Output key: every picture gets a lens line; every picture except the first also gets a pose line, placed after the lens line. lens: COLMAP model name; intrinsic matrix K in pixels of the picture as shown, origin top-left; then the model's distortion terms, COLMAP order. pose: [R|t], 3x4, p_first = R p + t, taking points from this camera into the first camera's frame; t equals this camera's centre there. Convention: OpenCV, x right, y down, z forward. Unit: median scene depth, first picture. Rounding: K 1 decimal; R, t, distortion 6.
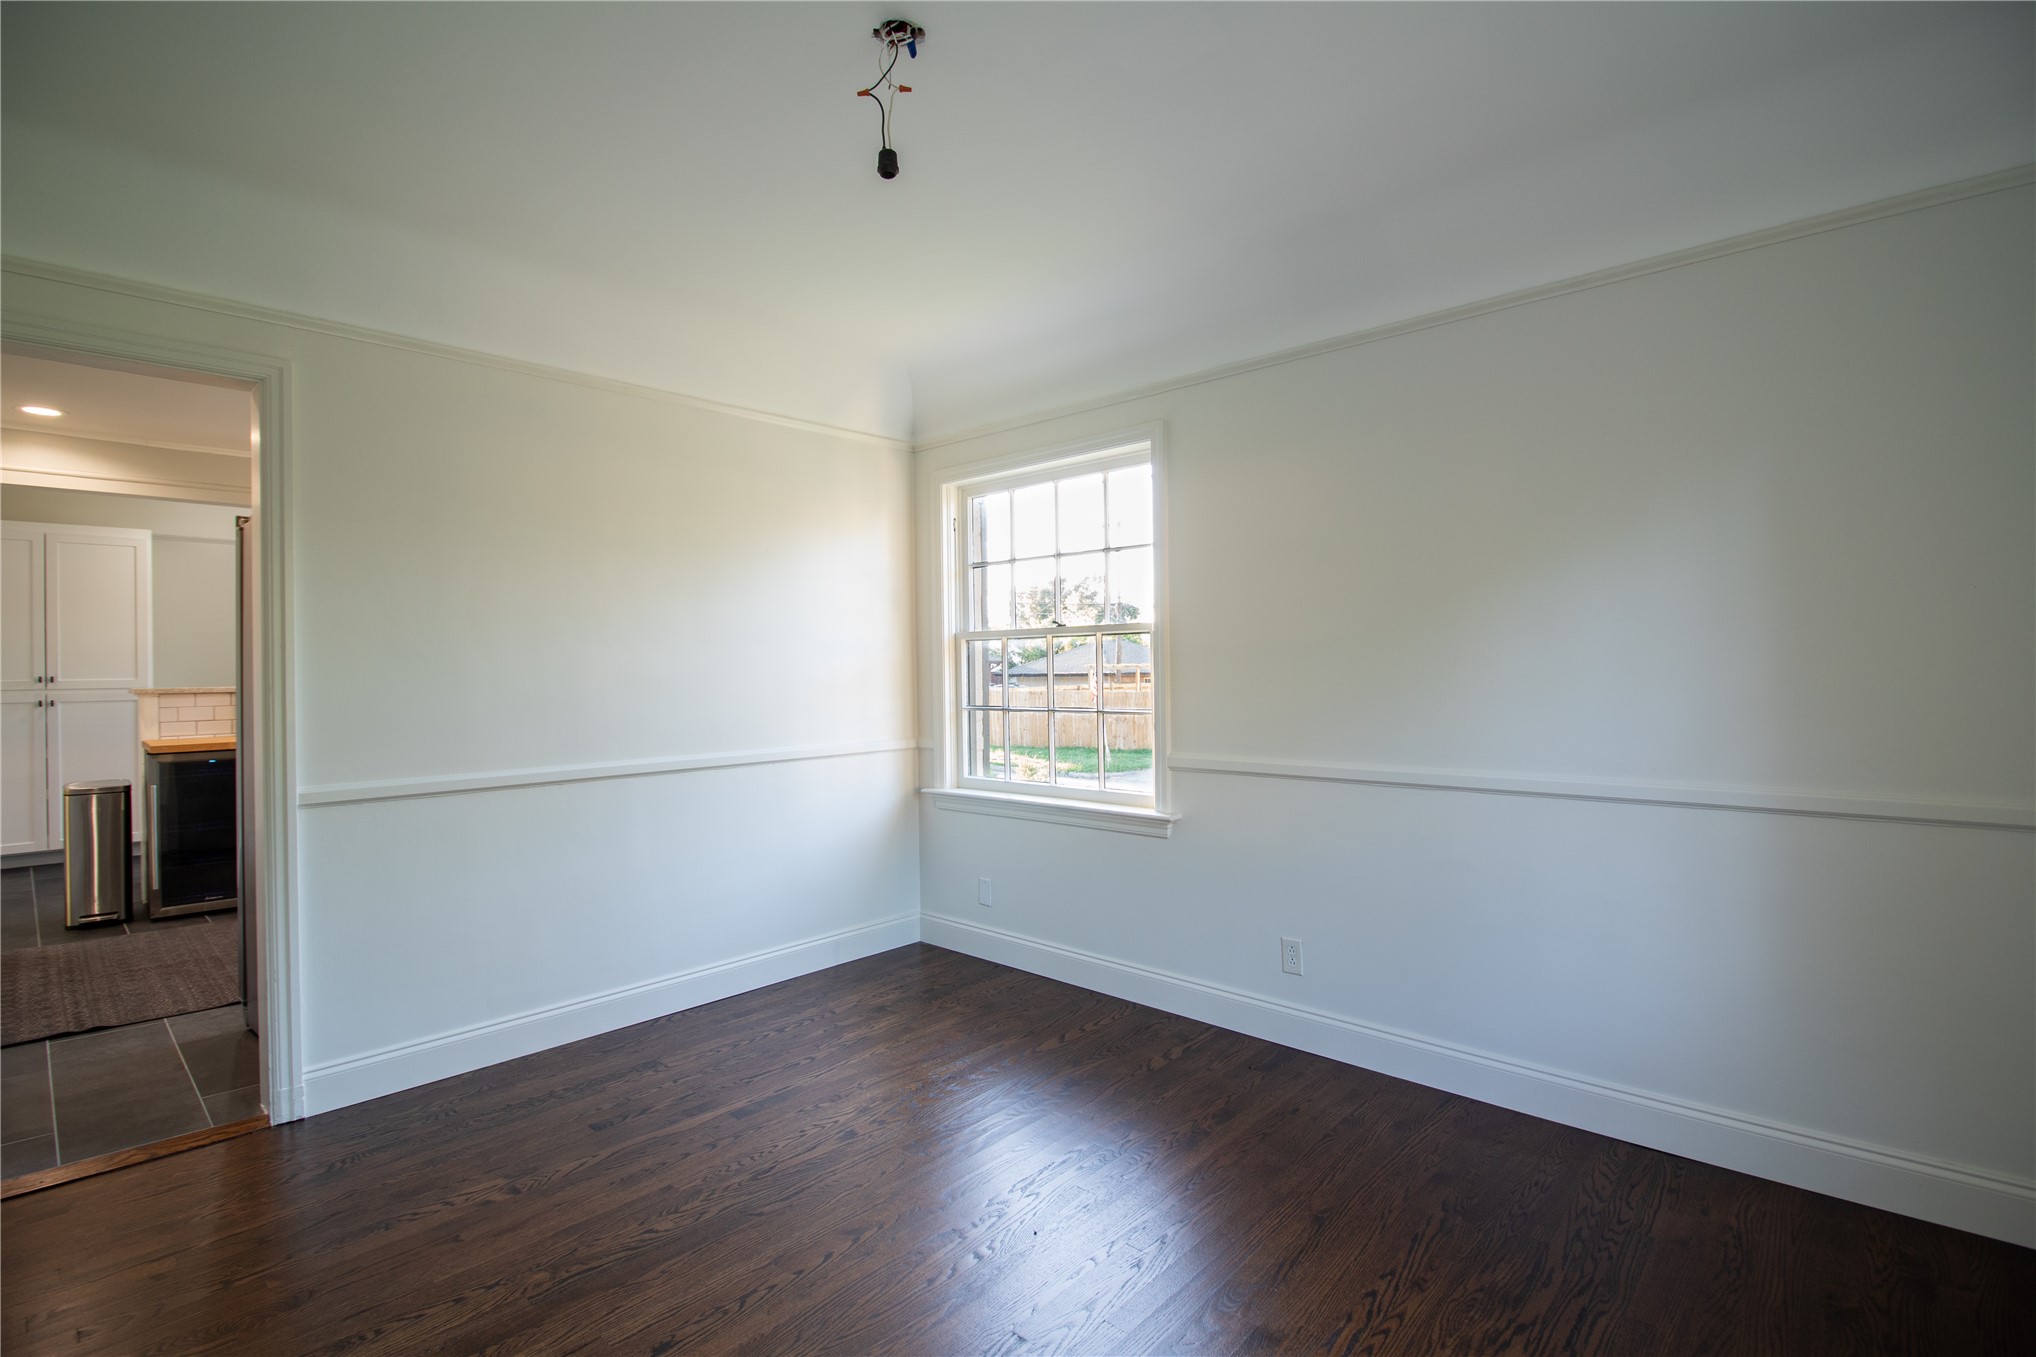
lens RADIAL K [[962.5, 0, 1044.1], [0, 962.5, 654.9], [0, 0, 1]] dist [0.004511, -0.013500]
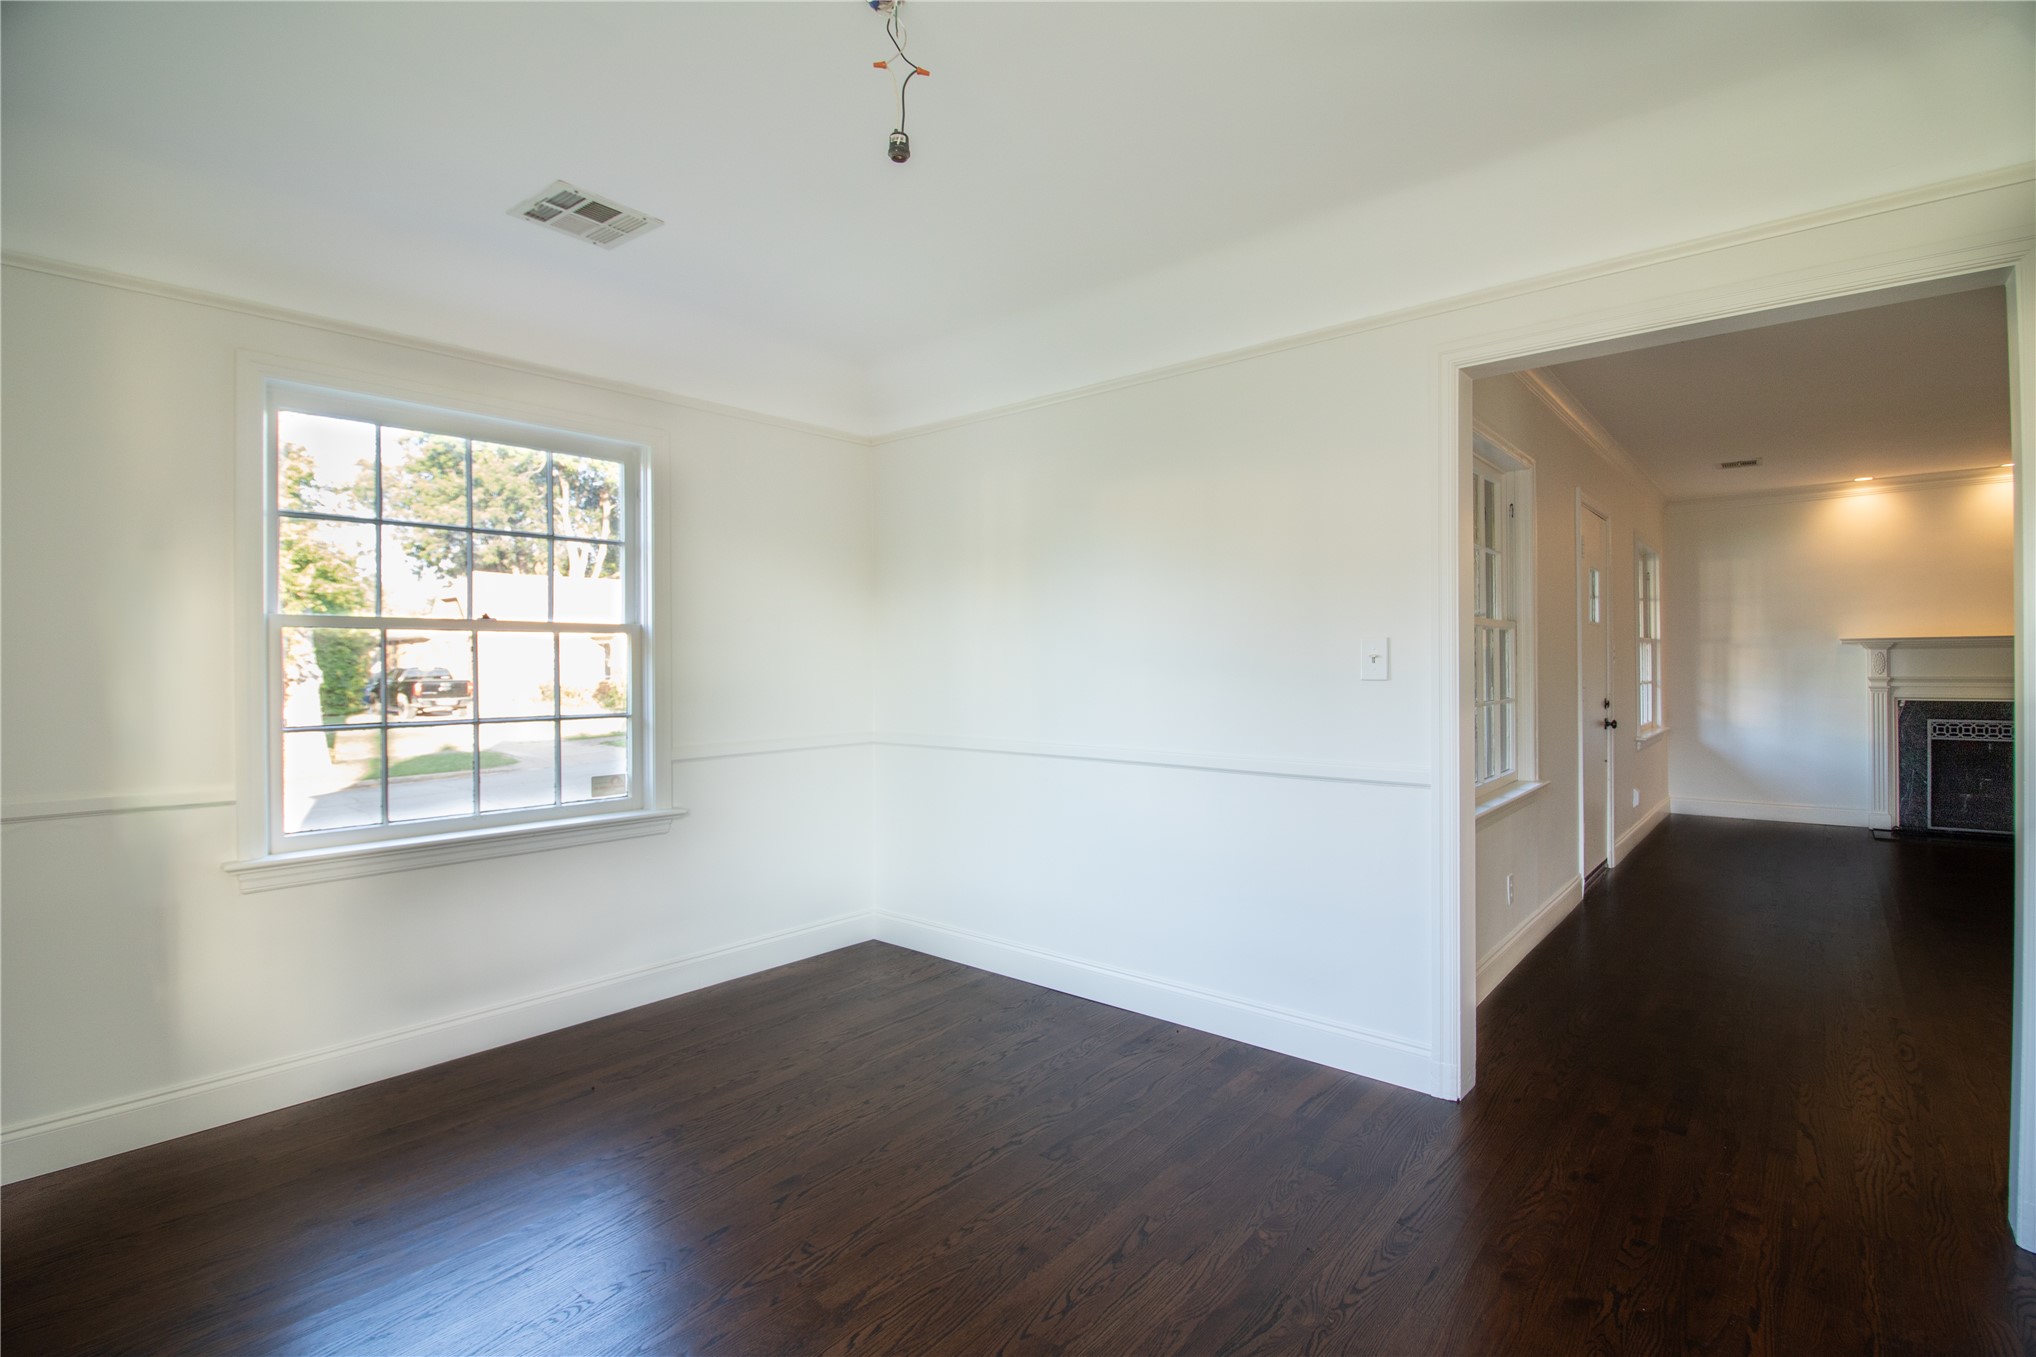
lens RADIAL K [[943.2, 0, 1047.9], [0, 943.2, 666.1], [0, 0, 1]] dist [0.005558, -0.016580]
pose [[-0.998956, 0.019190, -0.041451, -0.170730], [0.019309, 0.999810, -0.002487, 0.014905], [0.041395, -0.003285, -0.999137, 1.276977]]
